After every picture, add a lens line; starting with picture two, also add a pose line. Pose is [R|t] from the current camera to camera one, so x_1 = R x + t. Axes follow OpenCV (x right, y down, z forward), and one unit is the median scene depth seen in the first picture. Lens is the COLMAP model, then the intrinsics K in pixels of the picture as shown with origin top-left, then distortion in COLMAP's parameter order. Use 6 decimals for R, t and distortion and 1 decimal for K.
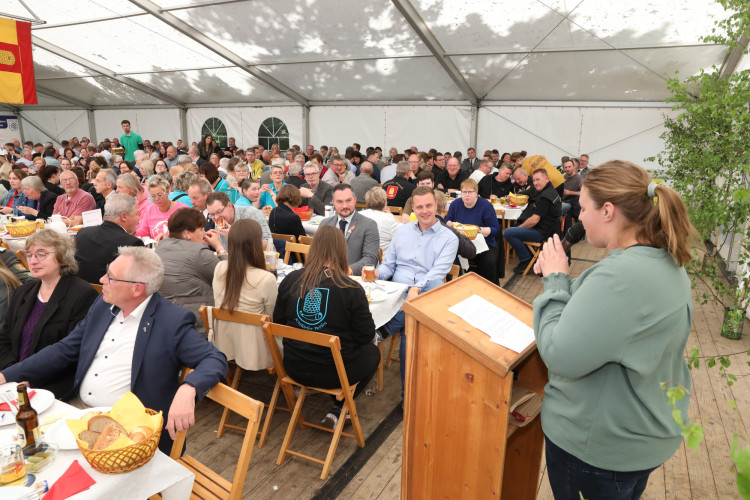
lens RADIAL K [[505.7, 0, 374.5], [0, 505.7, 245.0], [0, 0, 1]] dist [-0.104623, 0.084479]
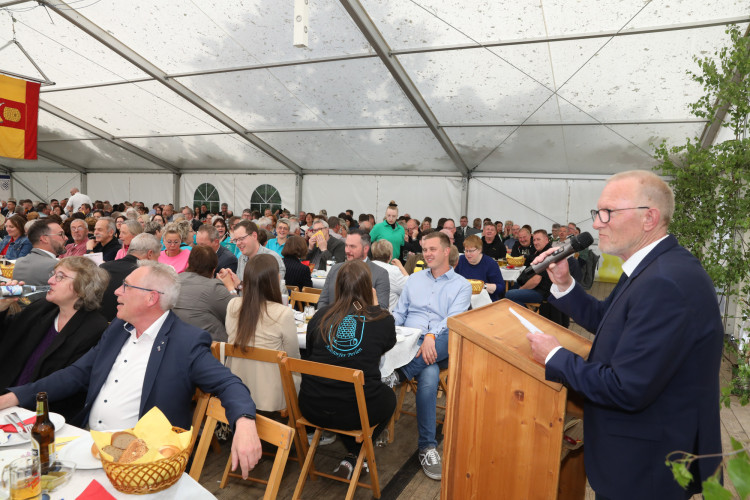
lens RADIAL K [[505.7, 0, 374.5], [0, 505.7, 245.0], [0, 0, 1]] dist [-0.104623, 0.084479]
pose [[0.999267, 0.021893, 0.031388, -0.023176], [-0.017044, 0.988961, -0.147196, 0.023621], [-0.034264, 0.146553, 0.988609, 0.004830]]
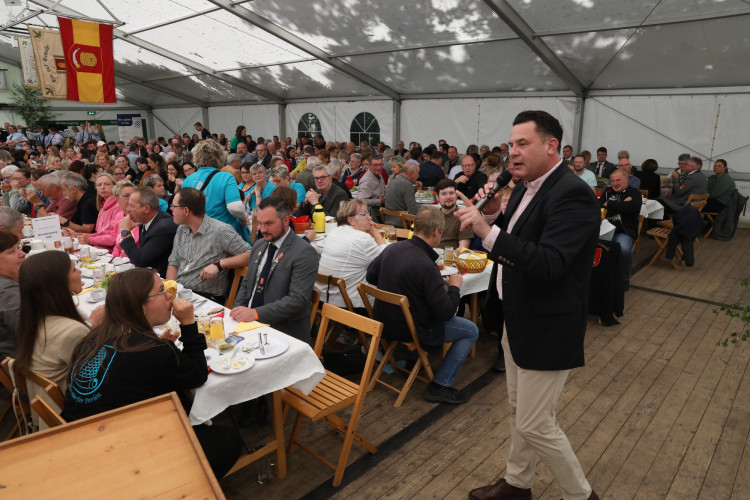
lens RADIAL K [[510.3, 0, 375.0], [0, 510.3, 250.0], [0, 0, 1]] dist [-0.095786, 0.094609]
pose [[0.965912, 0.052981, -0.253391, 0.136693], [-0.048278, 0.998527, 0.024748, -0.030140], [0.254329, -0.011671, 0.967047, 0.116406]]
